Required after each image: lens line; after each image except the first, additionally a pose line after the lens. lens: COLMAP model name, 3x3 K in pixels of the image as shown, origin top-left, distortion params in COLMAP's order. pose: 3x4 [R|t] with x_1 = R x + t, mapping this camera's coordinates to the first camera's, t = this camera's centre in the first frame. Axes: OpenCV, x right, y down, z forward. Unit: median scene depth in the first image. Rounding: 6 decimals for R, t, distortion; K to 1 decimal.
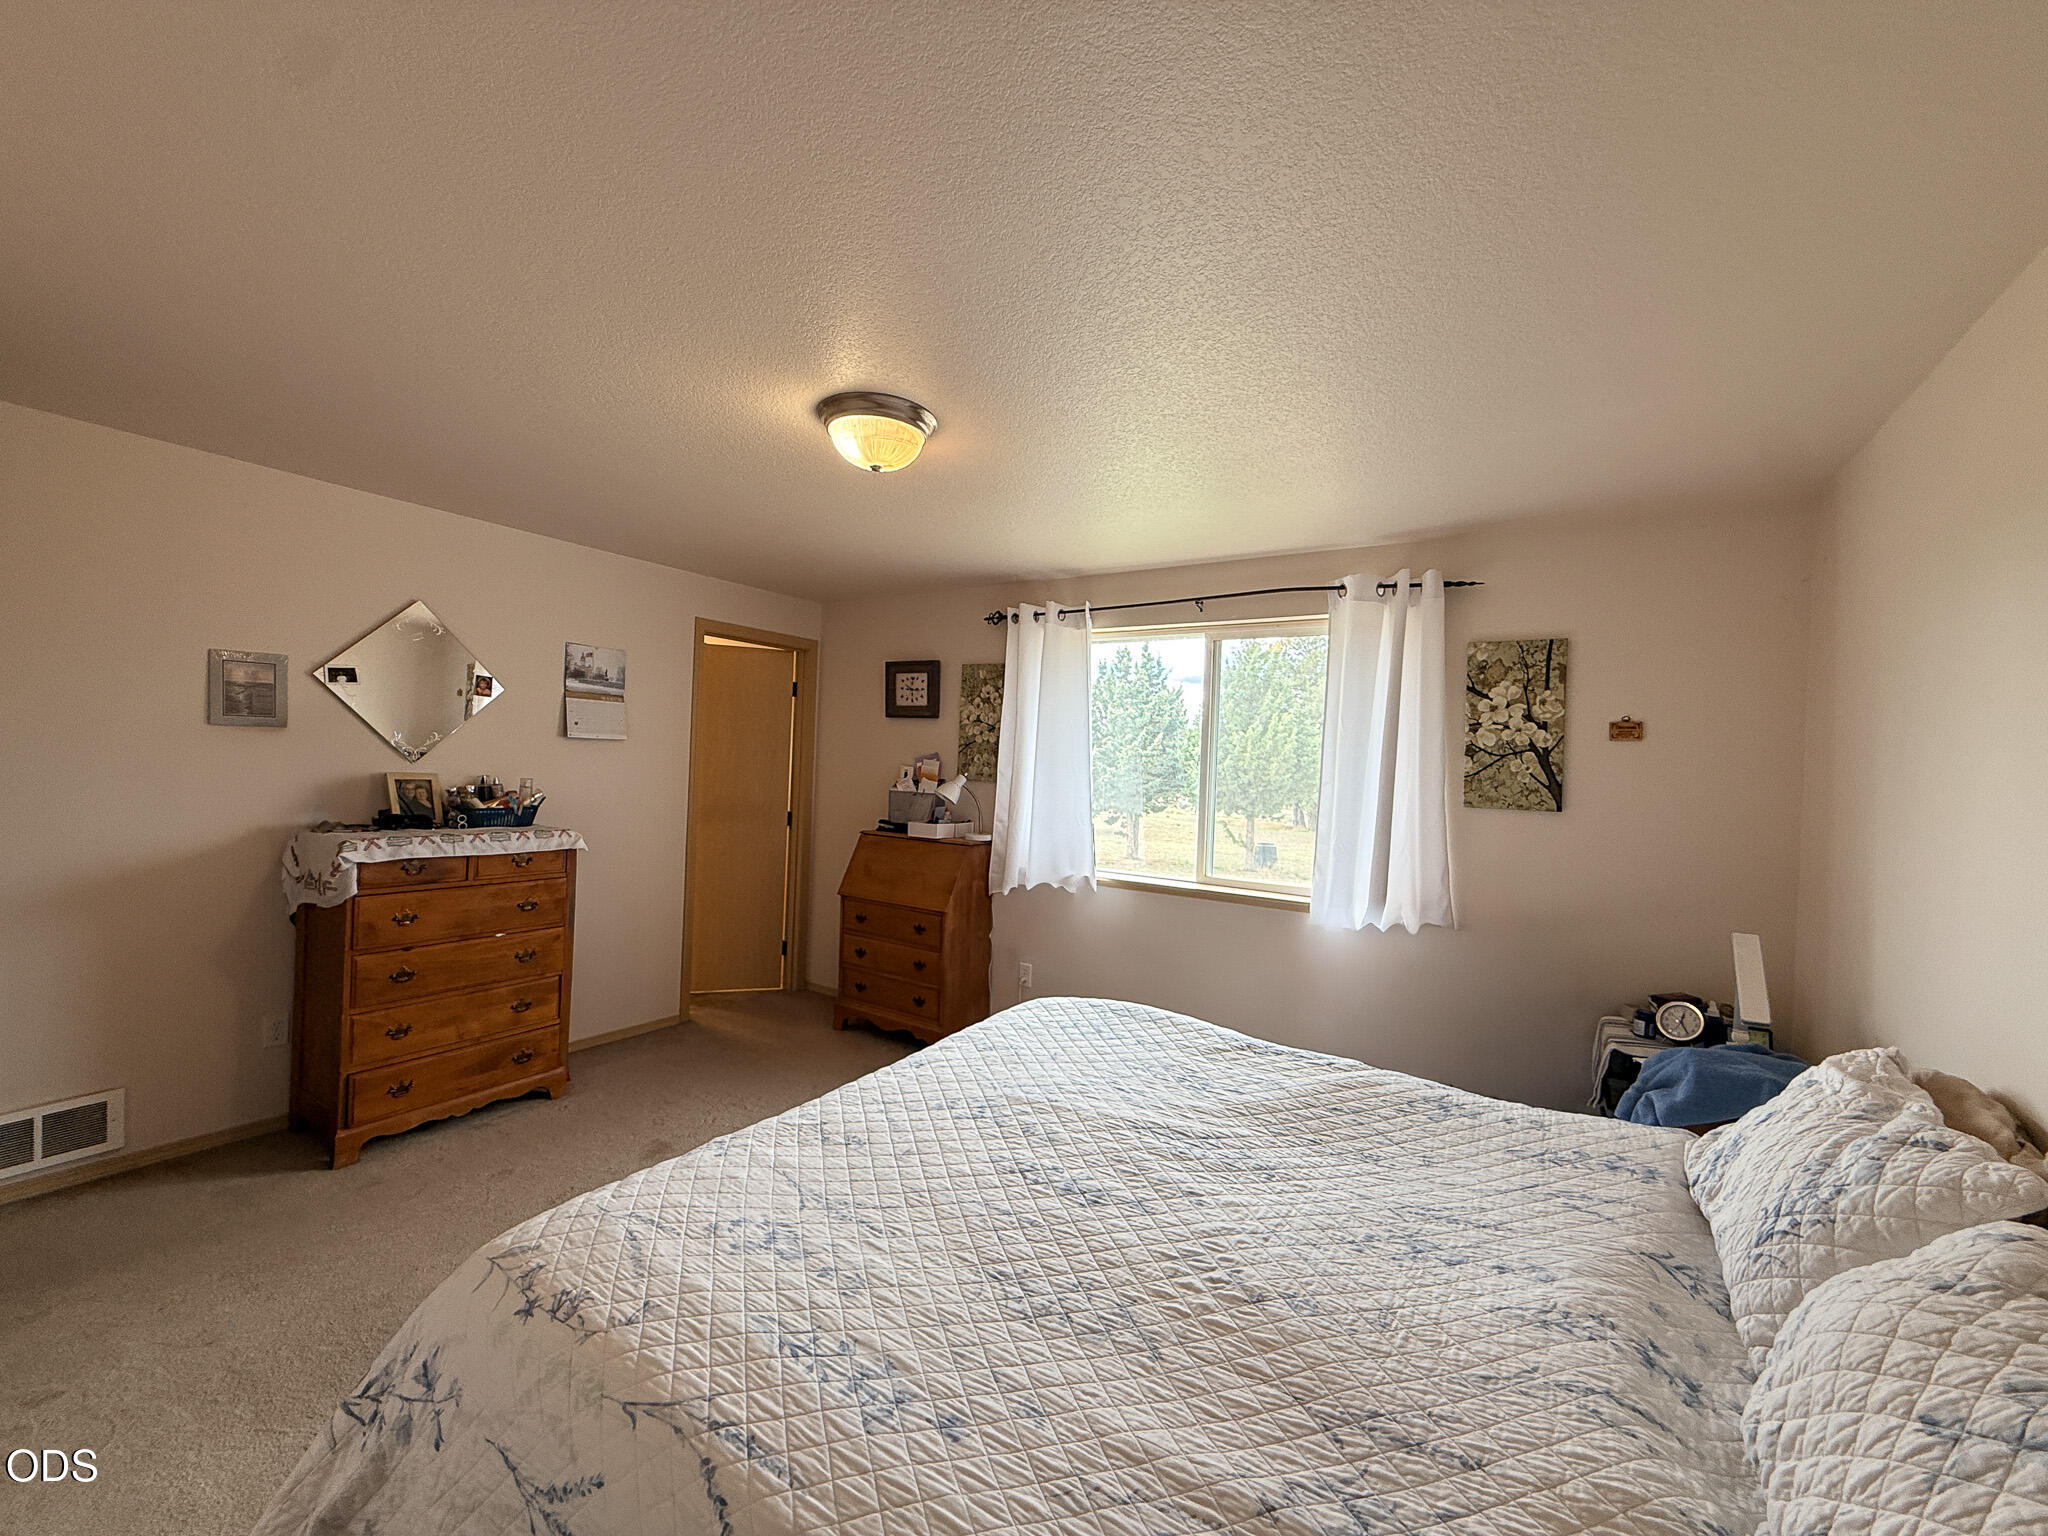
lens RADIAL K [[820.4, 0, 1019.3], [0, 820.4, 771.1], [0, 0, 1]] dist [0.000892, 0.000119]
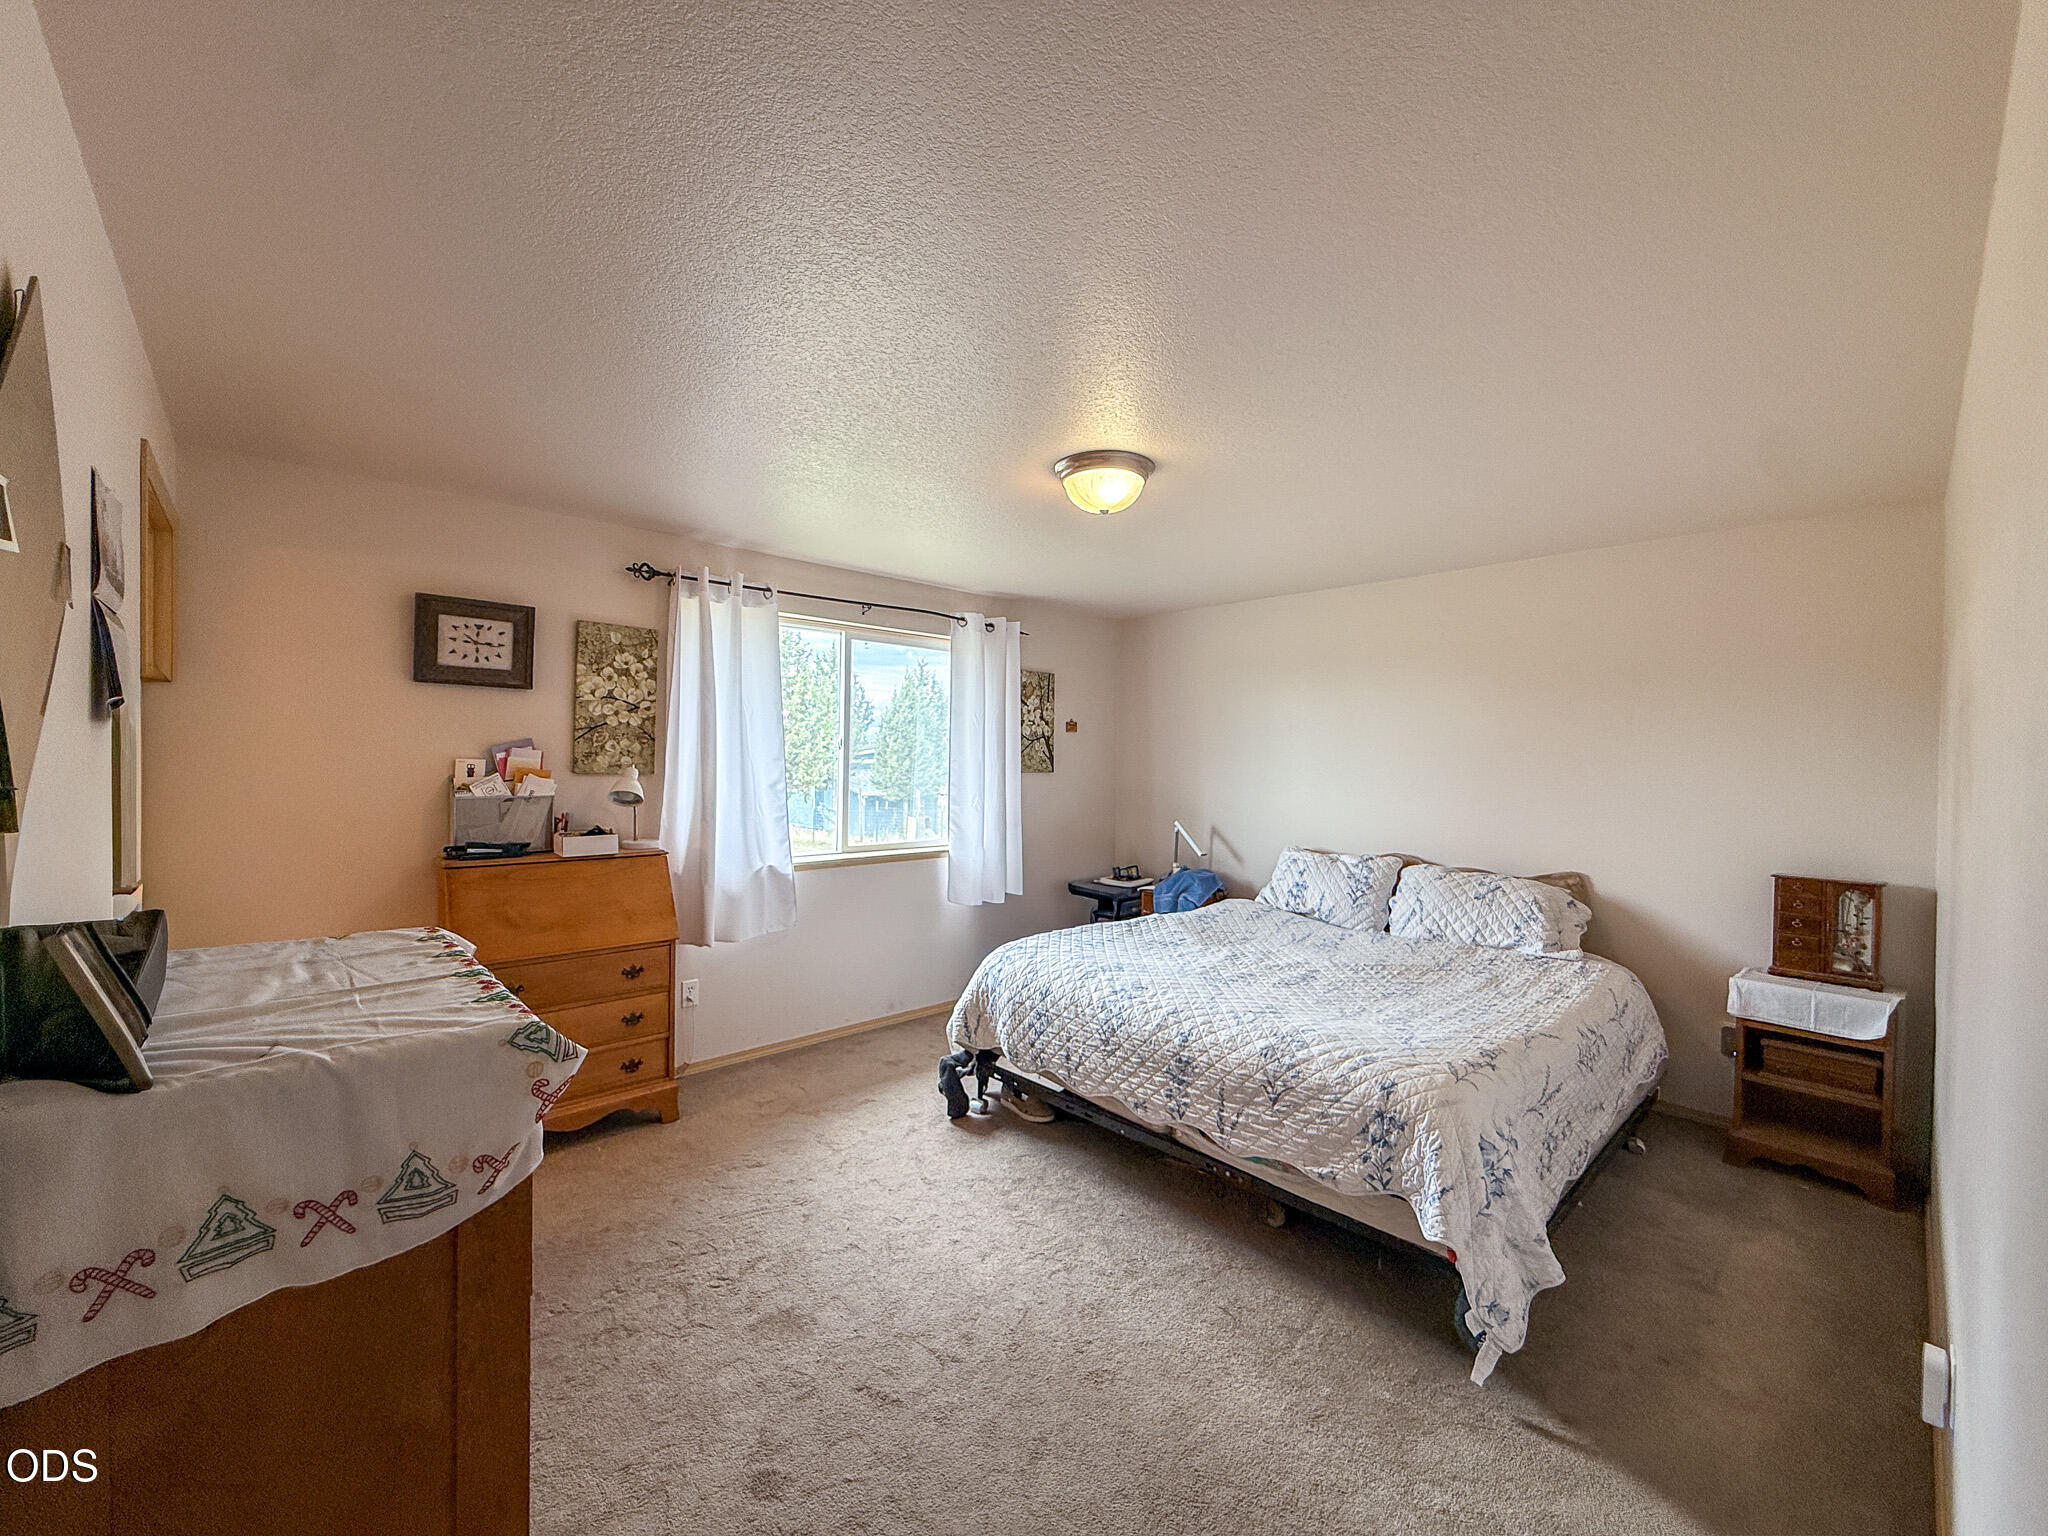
lens RADIAL K [[820.4, 0, 1019.3], [0, 820.4, 771.1], [0, 0, 1]] dist [0.000892, 0.000119]
pose [[0.228535, -0.058897, 0.971753, -0.740084], [-0.002749, 0.998125, 0.061142, -0.041211], [-0.973532, -0.016644, 0.227944, 0.455982]]
